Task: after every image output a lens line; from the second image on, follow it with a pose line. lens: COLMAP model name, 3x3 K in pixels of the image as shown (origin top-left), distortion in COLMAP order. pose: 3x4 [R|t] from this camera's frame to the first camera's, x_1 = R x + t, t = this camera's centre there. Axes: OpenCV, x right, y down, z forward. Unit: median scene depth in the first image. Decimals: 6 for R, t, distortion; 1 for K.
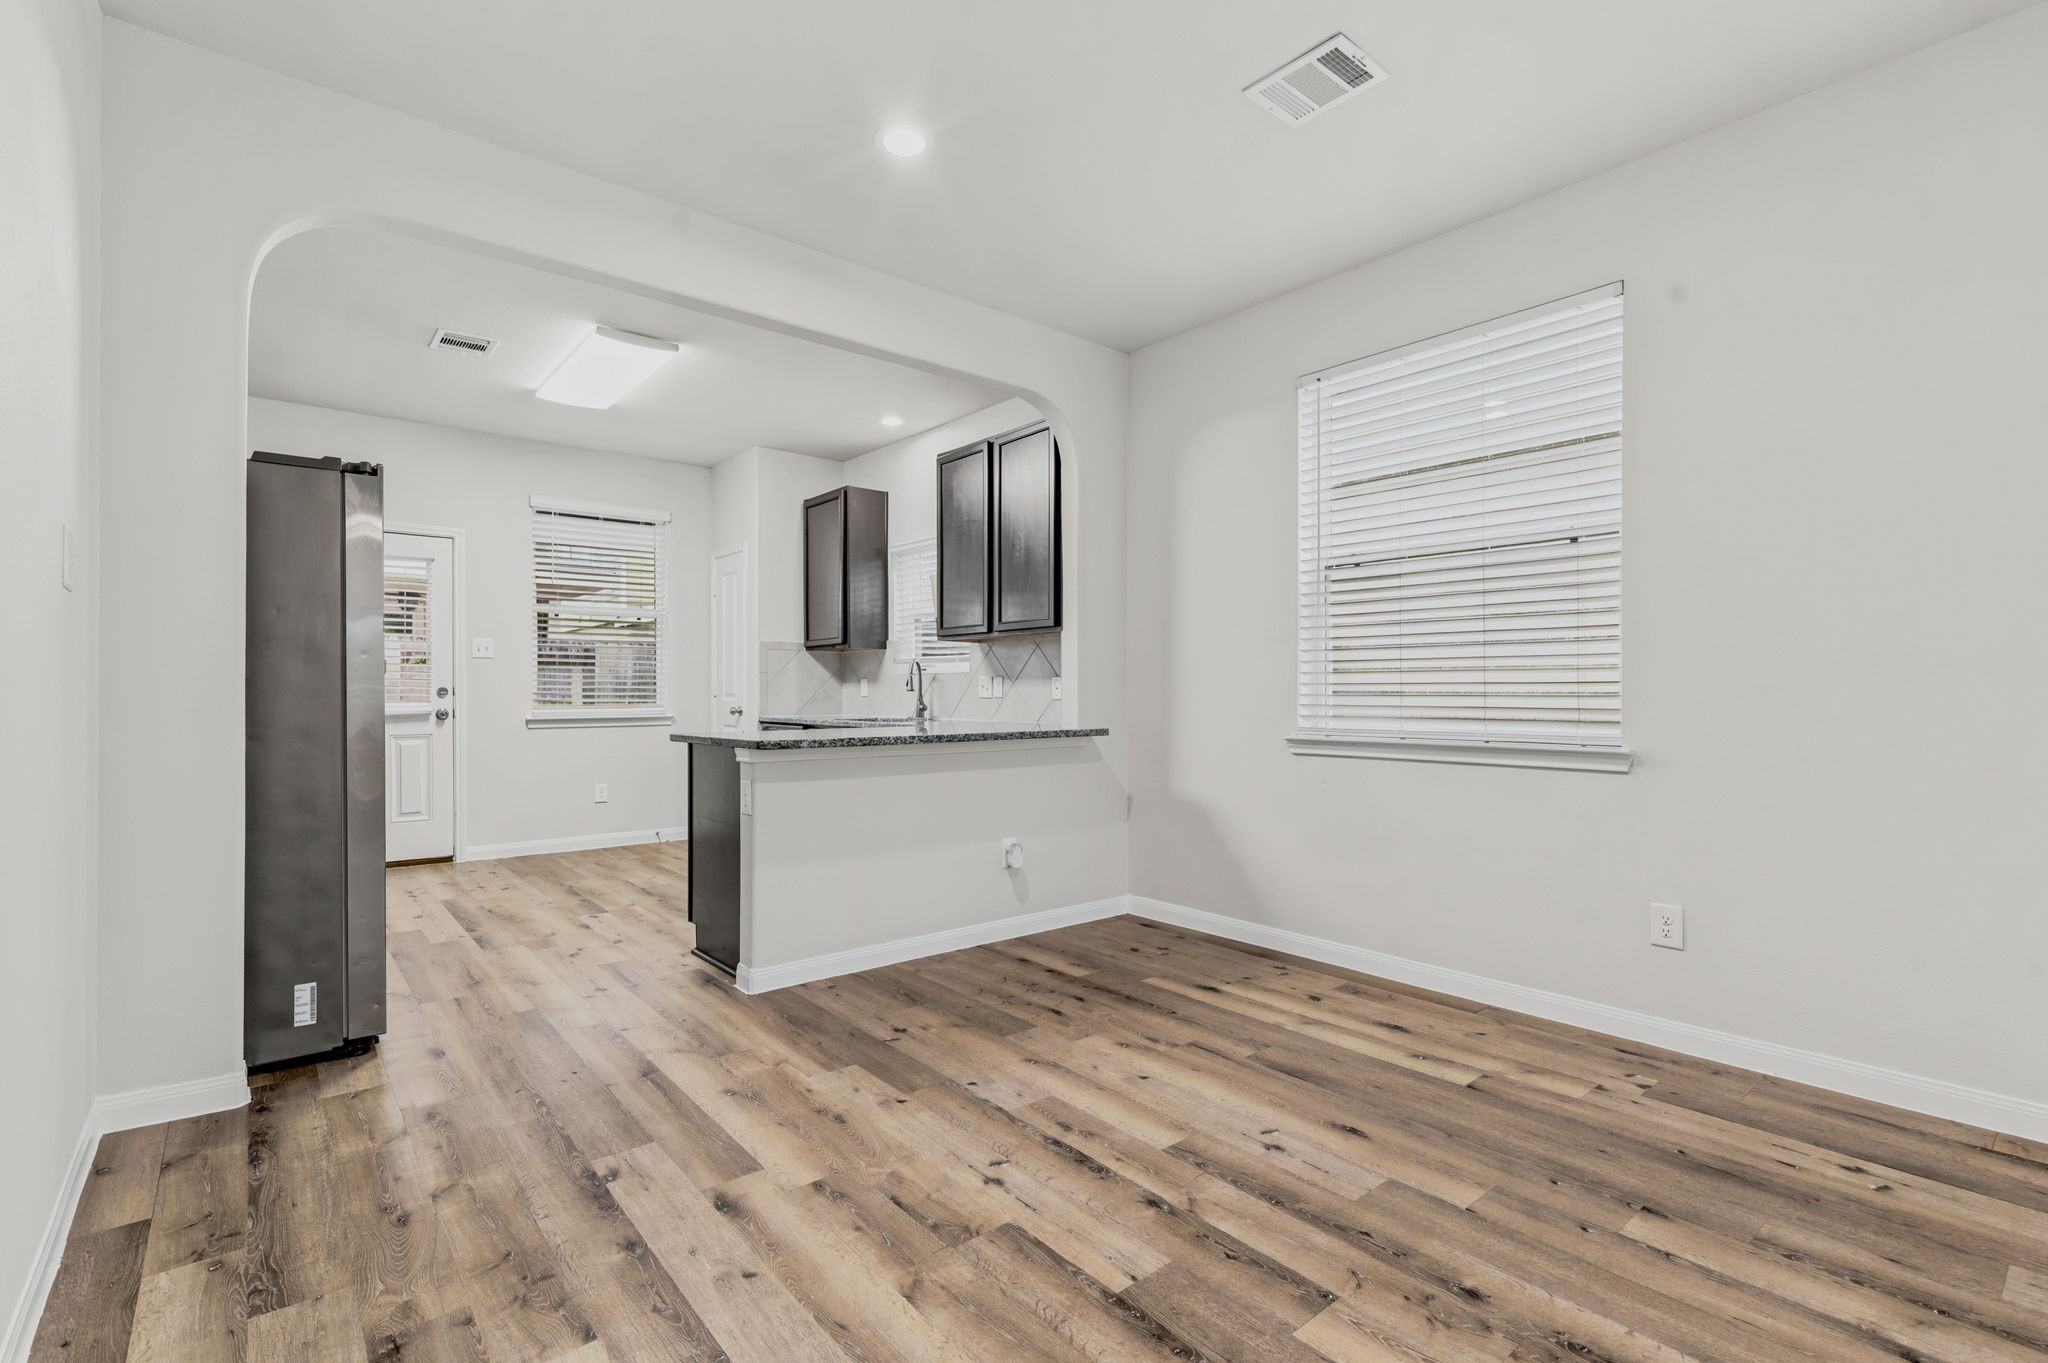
lens RADIAL K [[928.7, 0, 1022.2], [0, 928.7, 685.3], [0, 0, 1]] dist [0.001500, -0.001535]
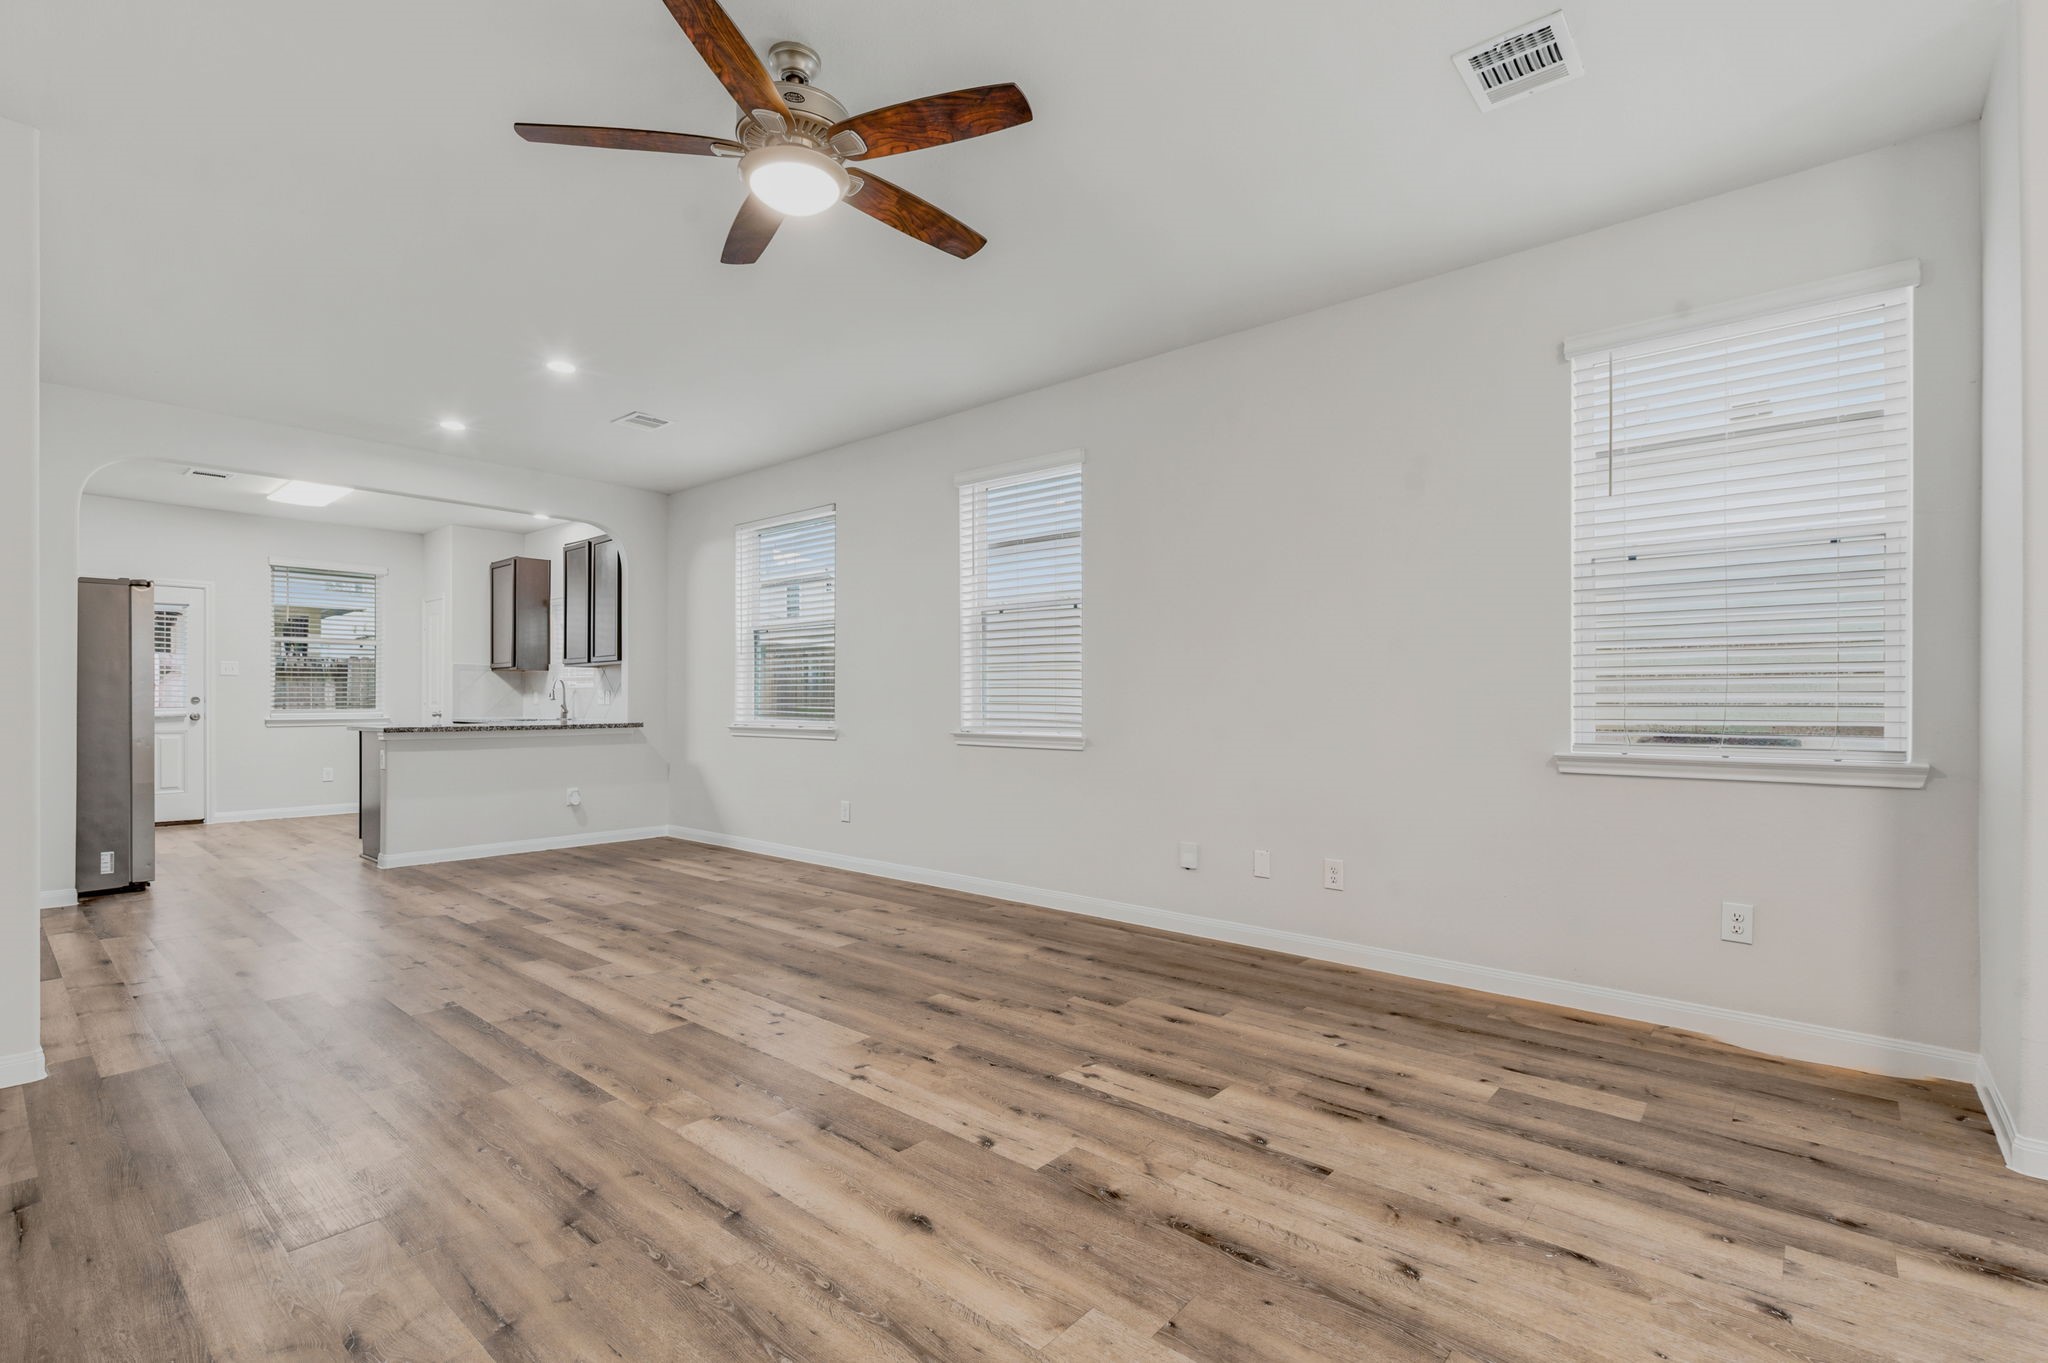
lens RADIAL K [[928.7, 0, 1025.3], [0, 928.7, 691.7], [0, 0, 1]] dist [0.001500, -0.001535]
pose [[0.988368, 0.003777, 0.152034, 0.505028], [-0.003902, 0.999992, 0.000520, -0.012978], [-0.152031, -0.001107, 0.988375, -0.738196]]
